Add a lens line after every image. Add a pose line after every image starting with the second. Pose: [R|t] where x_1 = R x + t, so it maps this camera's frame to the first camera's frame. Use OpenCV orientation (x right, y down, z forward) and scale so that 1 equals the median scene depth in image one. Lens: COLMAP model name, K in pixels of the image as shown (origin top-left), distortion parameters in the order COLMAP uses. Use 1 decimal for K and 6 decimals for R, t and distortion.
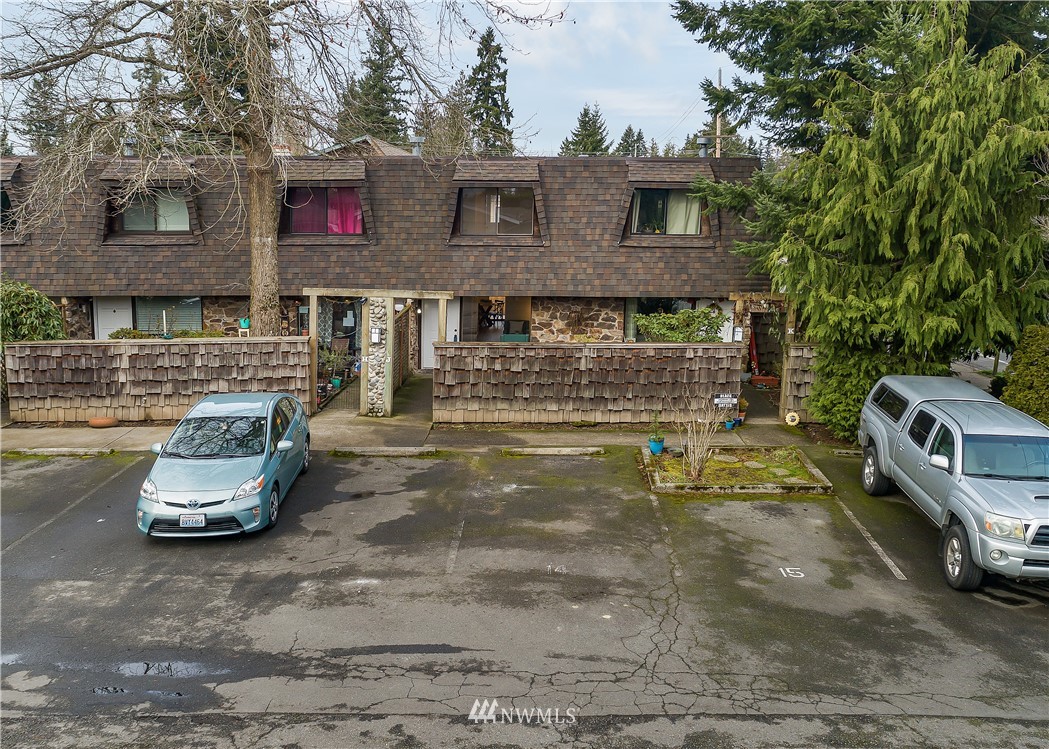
lens RADIAL K [[984.1, 0, 523.1], [0, 984.1, 373.2], [0, 0, 1]] dist [0.006745, -0.028403]
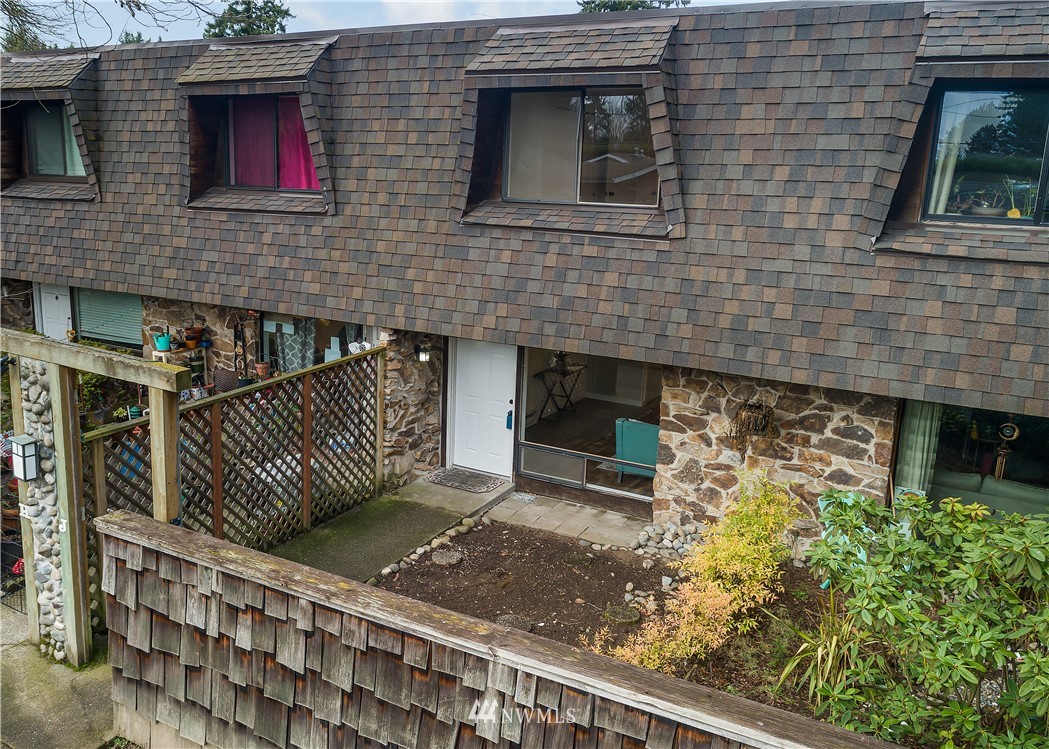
lens RADIAL K [[912.8, 0, 473.9], [0, 912.8, 337.7], [0, 0, 1]] dist [-0.010210, 0.006506]
pose [[0.872823, 0.109003, -0.475709, 0.155207], [-0.103511, 0.993909, 0.037823, -0.113303], [0.476934, 0.016228, 0.878789, 0.767480]]
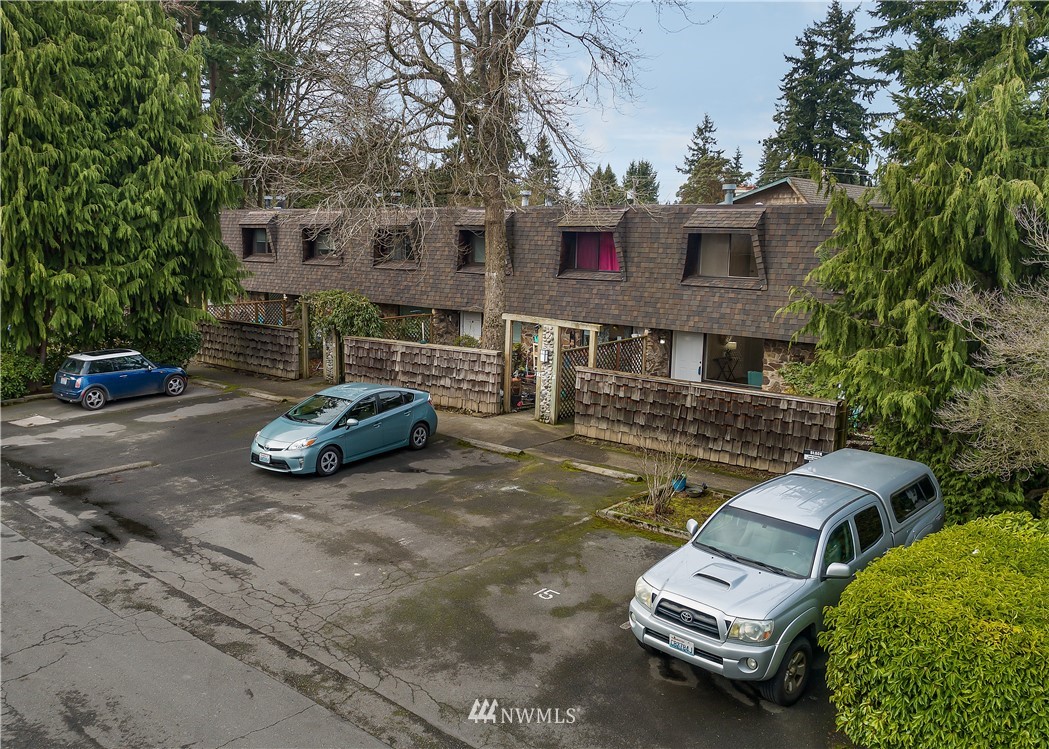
lens RADIAL K [[912.8, 0, 460.8], [0, 912.8, 359.0], [0, 0, 1]] dist [-0.010210, 0.006506]
pose [[0.735877, 0.101506, -0.669463, 0.524665], [-0.121669, 0.992430, 0.016735, -0.040558], [0.666094, 0.069138, 0.742657, 0.091029]]
